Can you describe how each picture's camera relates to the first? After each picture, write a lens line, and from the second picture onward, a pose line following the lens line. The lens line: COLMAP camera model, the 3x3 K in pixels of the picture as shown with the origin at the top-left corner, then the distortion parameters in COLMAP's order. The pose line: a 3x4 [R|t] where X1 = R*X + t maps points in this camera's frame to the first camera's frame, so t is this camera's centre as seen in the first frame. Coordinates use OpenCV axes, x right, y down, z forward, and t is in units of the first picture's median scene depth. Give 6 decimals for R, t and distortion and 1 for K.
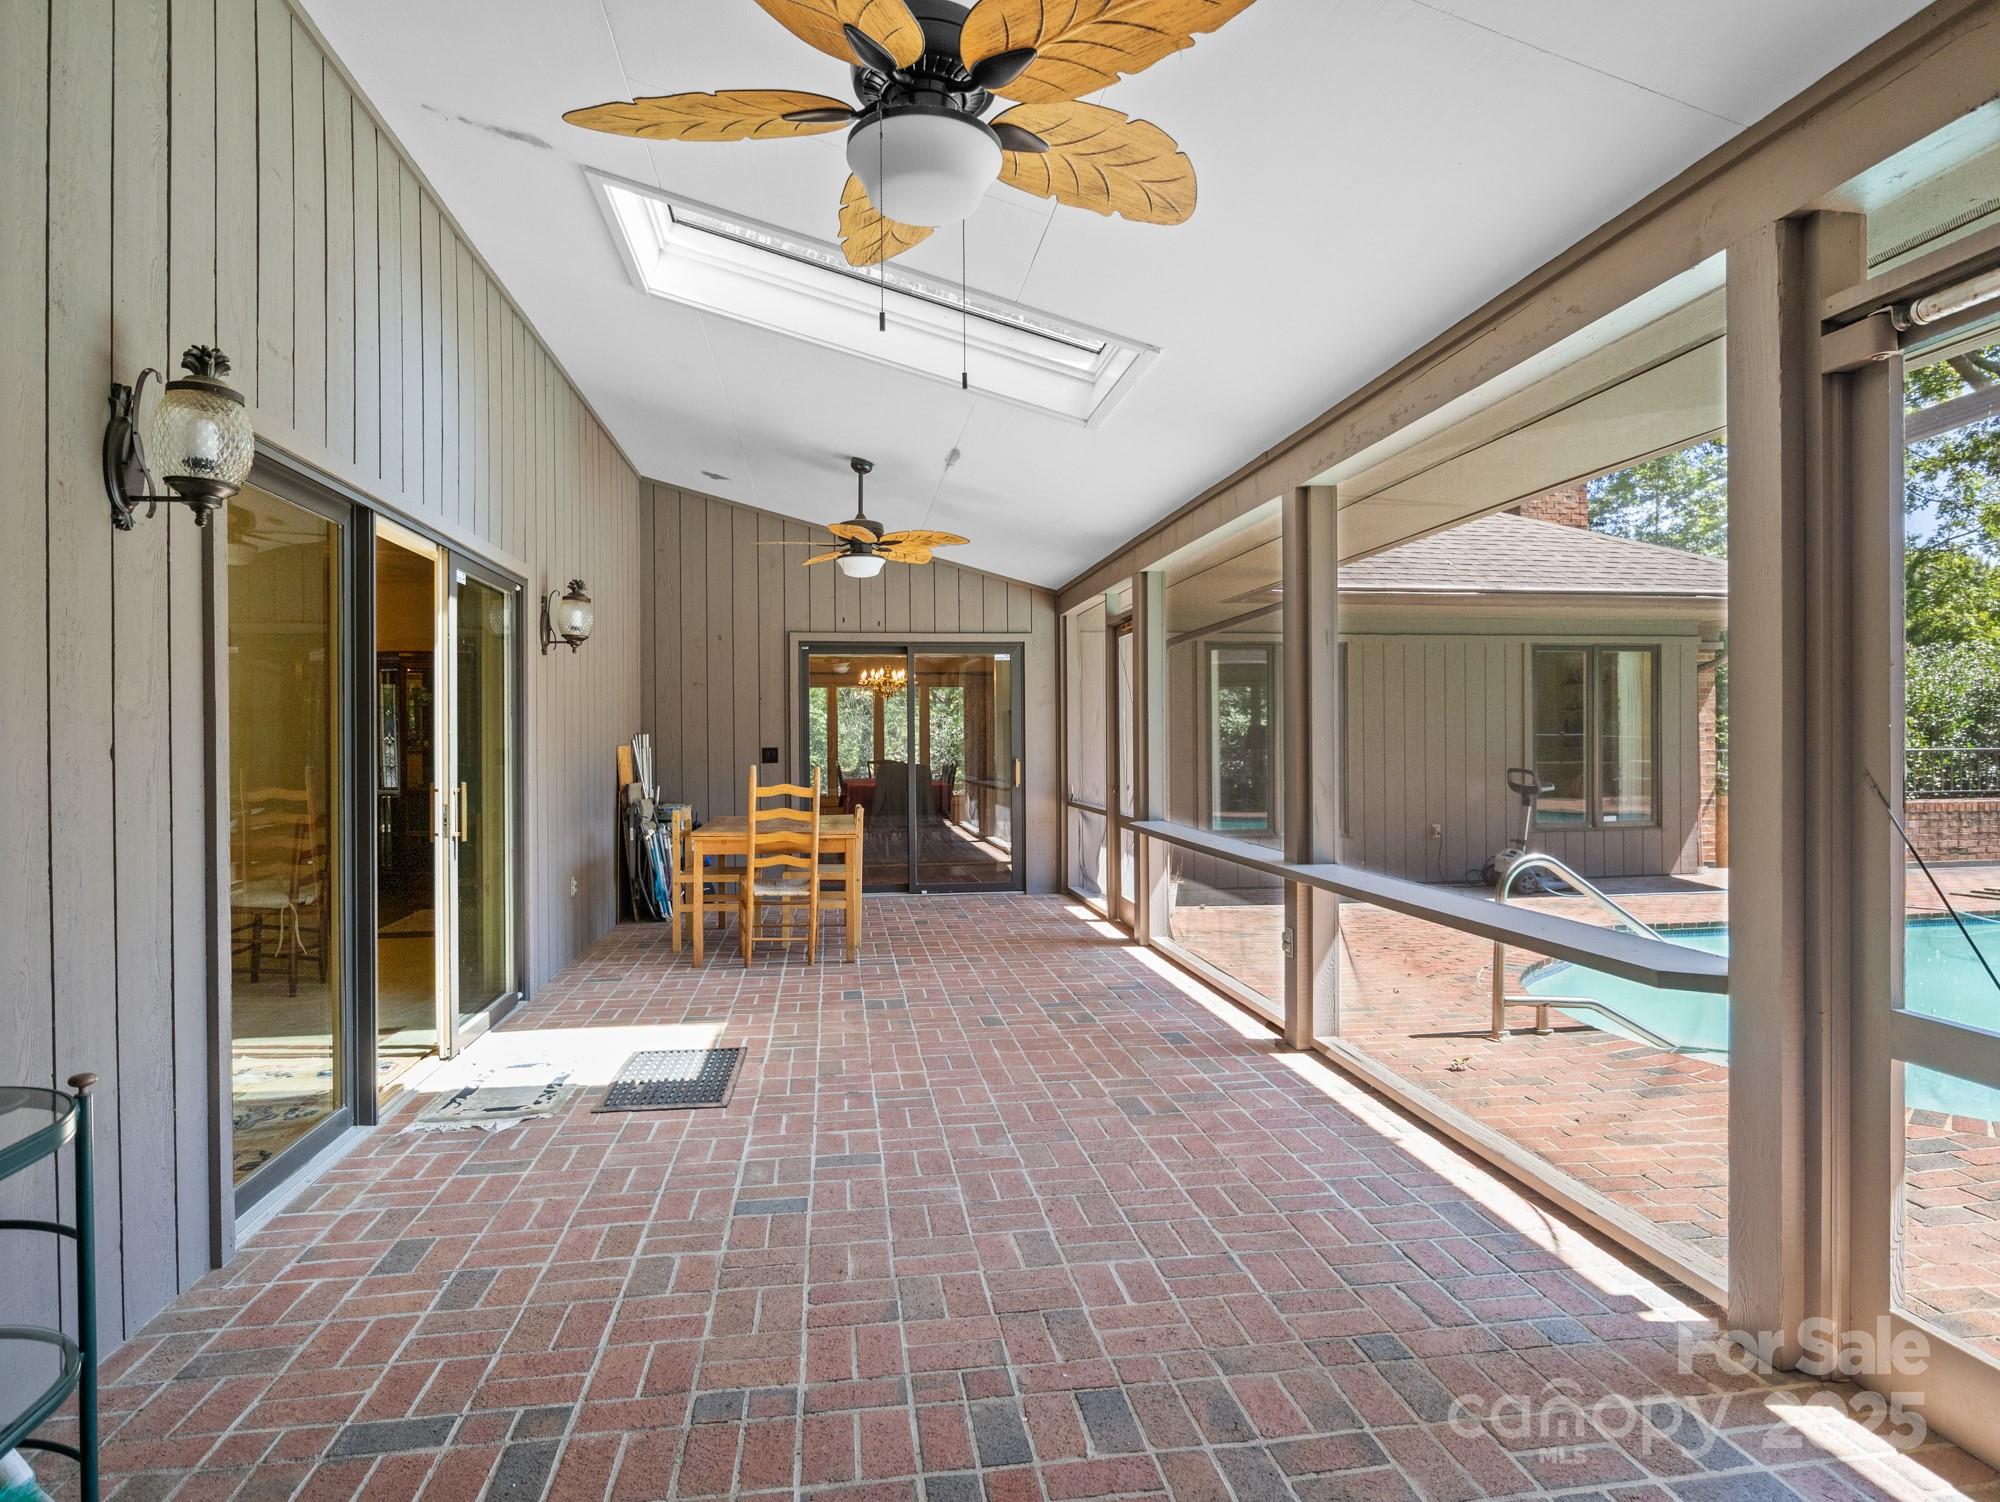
lens RADIAL K [[1131.2, 0, 994.3], [0, 1131.2, 761.6], [0, 0, 1]] dist [-0.013292, 0.003607]
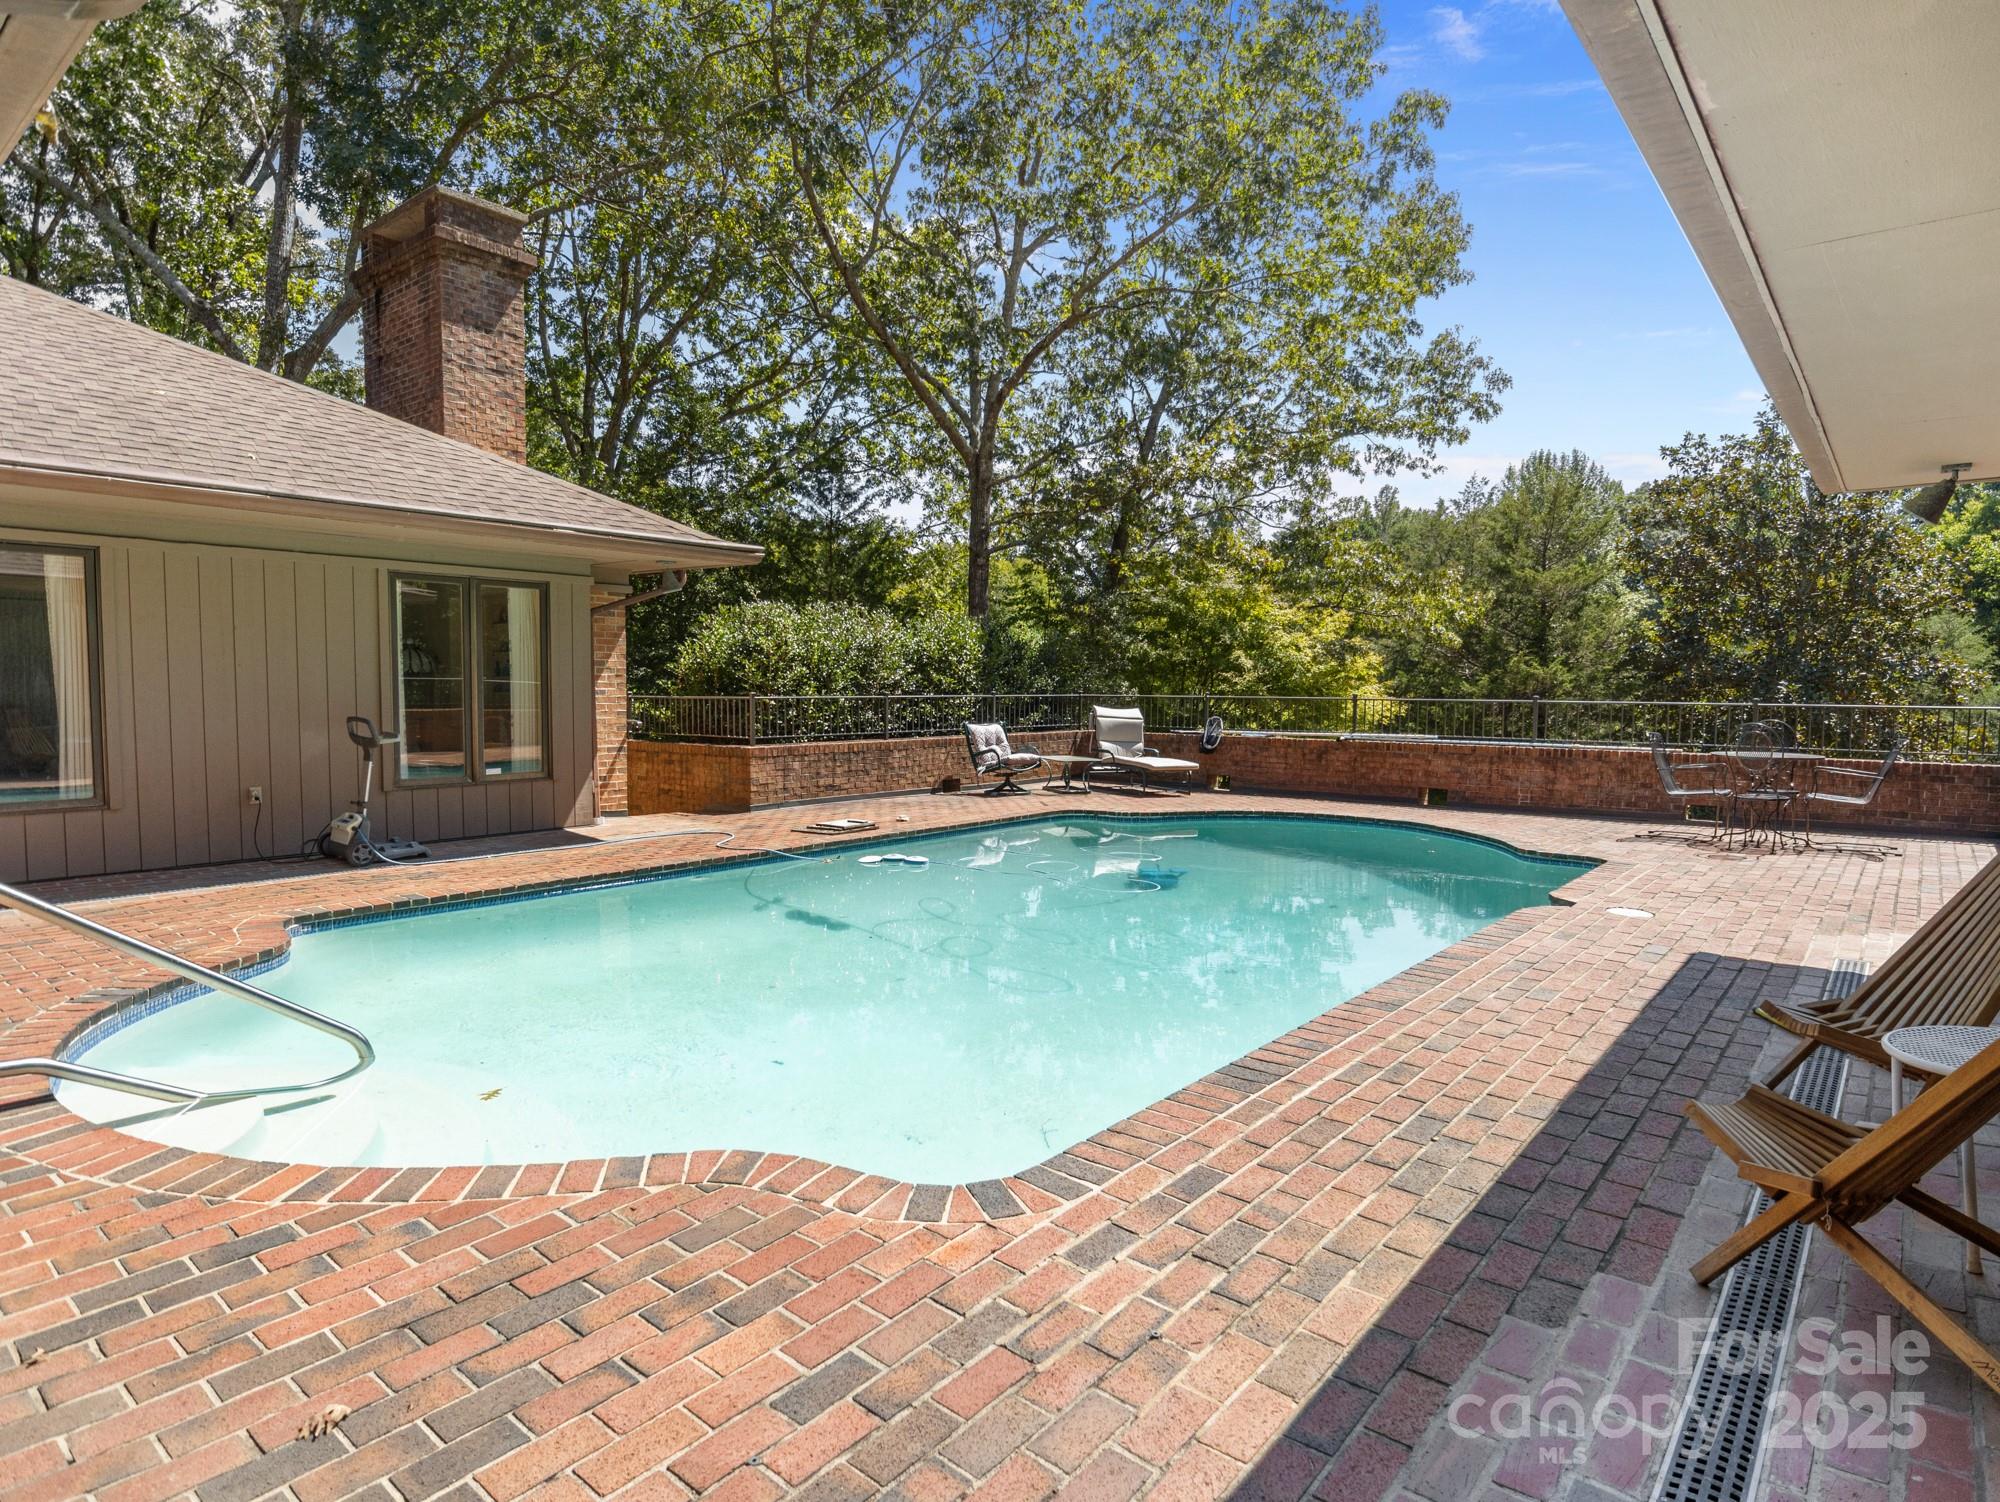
lens RADIAL K [[1131.2, 0, 1009.5], [0, 1131.2, 749.9], [0, 0, 1]] dist [-0.013292, 0.003607]
pose [[0.727500, -0.022795, 0.685729, 0.224569], [-0.006740, 0.999162, 0.040364, -0.005953], [-0.686074, -0.033986, 0.726737, 0.058125]]
